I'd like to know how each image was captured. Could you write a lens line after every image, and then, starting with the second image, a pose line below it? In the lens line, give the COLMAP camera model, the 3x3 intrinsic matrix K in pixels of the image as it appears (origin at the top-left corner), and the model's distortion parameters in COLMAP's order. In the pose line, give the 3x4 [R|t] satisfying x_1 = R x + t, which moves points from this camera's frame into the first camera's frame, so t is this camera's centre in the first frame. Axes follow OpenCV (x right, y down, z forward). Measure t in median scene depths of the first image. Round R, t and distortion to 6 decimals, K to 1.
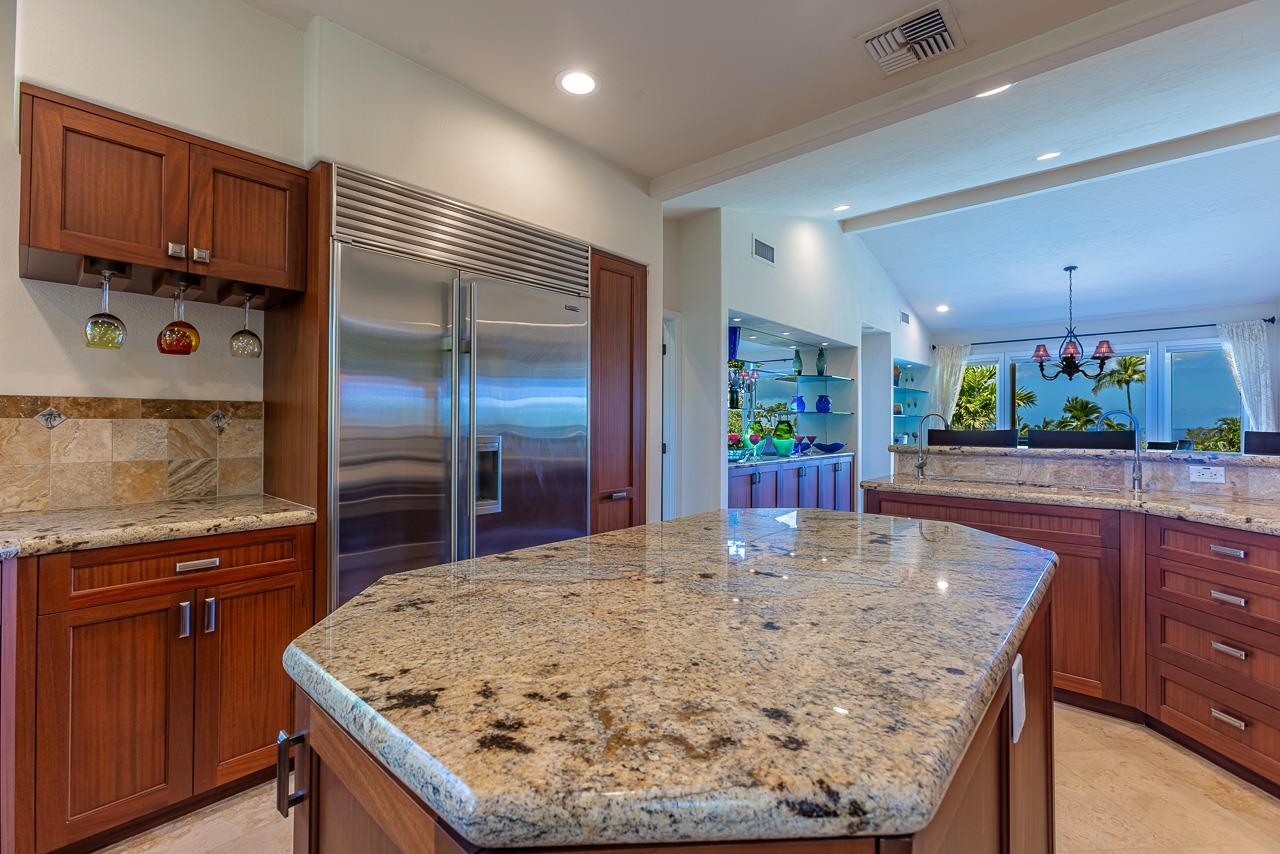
lens RADIAL K [[552.5, 0, 642.3], [0, 552.5, 424.8], [0, 0, 1]] dist [0.001190, 0.000439]
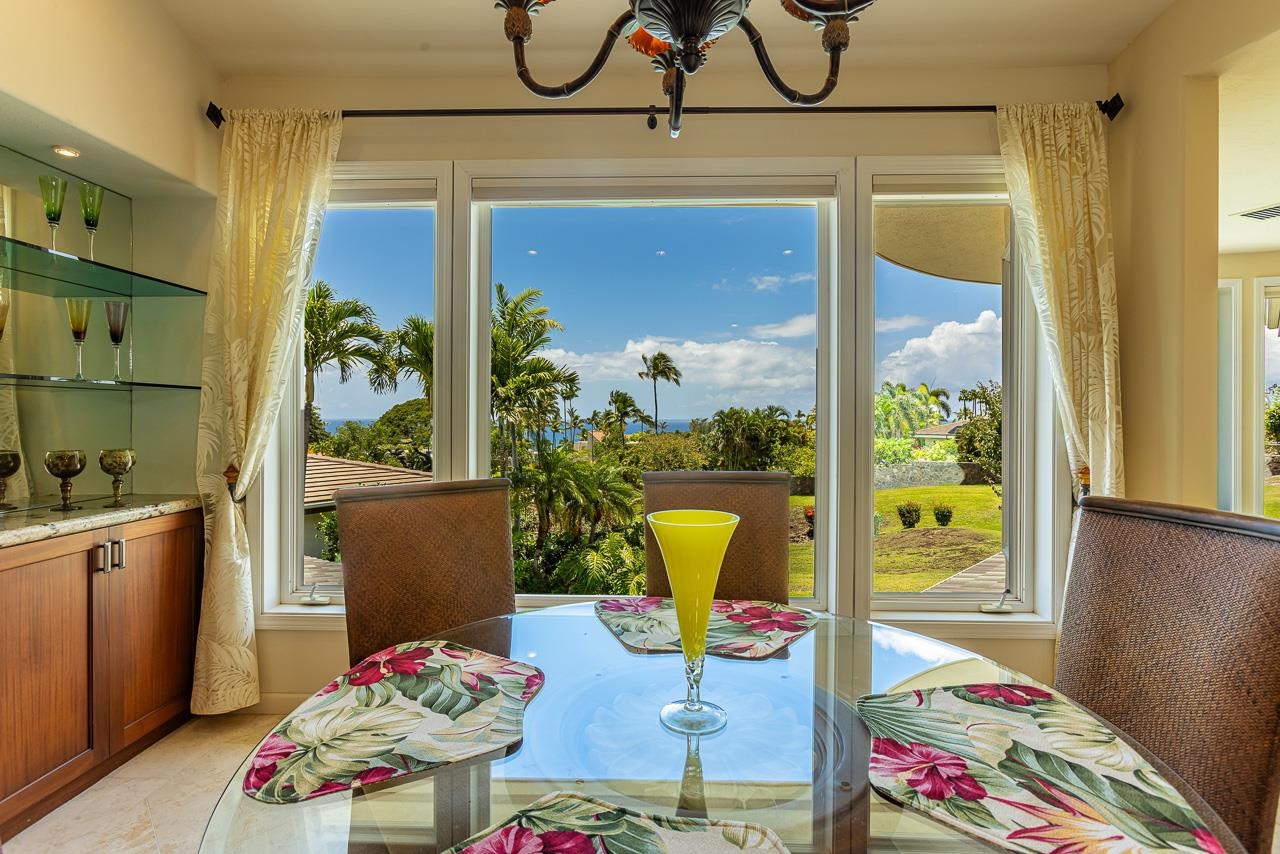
lens RADIAL K [[630.5, 0, 635.8], [0, 630.5, 424.1], [0, 0, 1]] dist [0.002645, 0.001174]
pose [[0.767007, -0.009195, 0.641573, 0.675387], [0.001897, 0.999925, 0.012064, -0.001340], [-0.641636, -0.008036, 0.766967, 0.900689]]
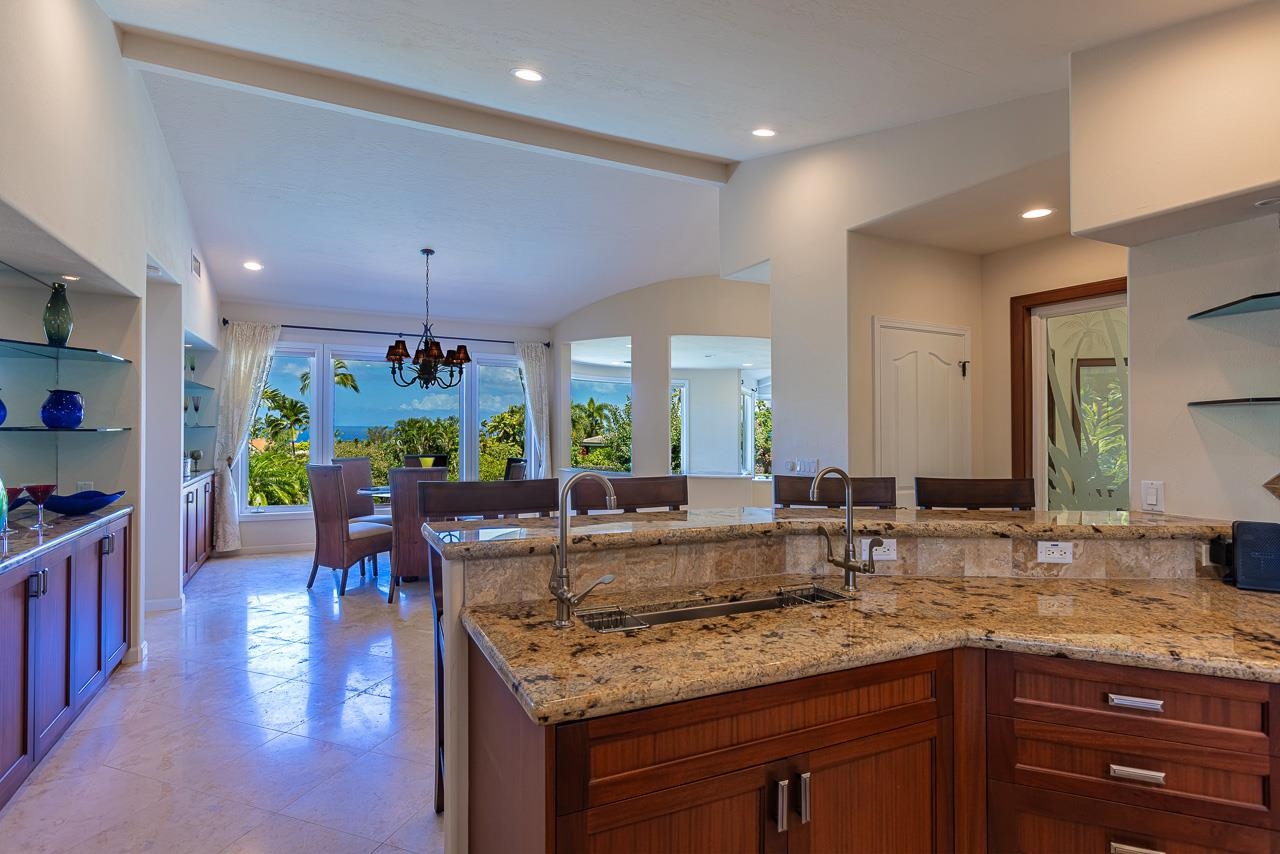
lens RADIAL K [[630.5, 0, 615.0], [0, 630.5, 427.2], [0, 0, 1]] dist [0.002645, 0.001174]
pose [[0.401636, 0.001418, 0.915798, 0.032528], [-0.009277, 0.999954, 0.002521, -0.028698], [-0.915752, -0.009508, 0.401630, 0.372013]]
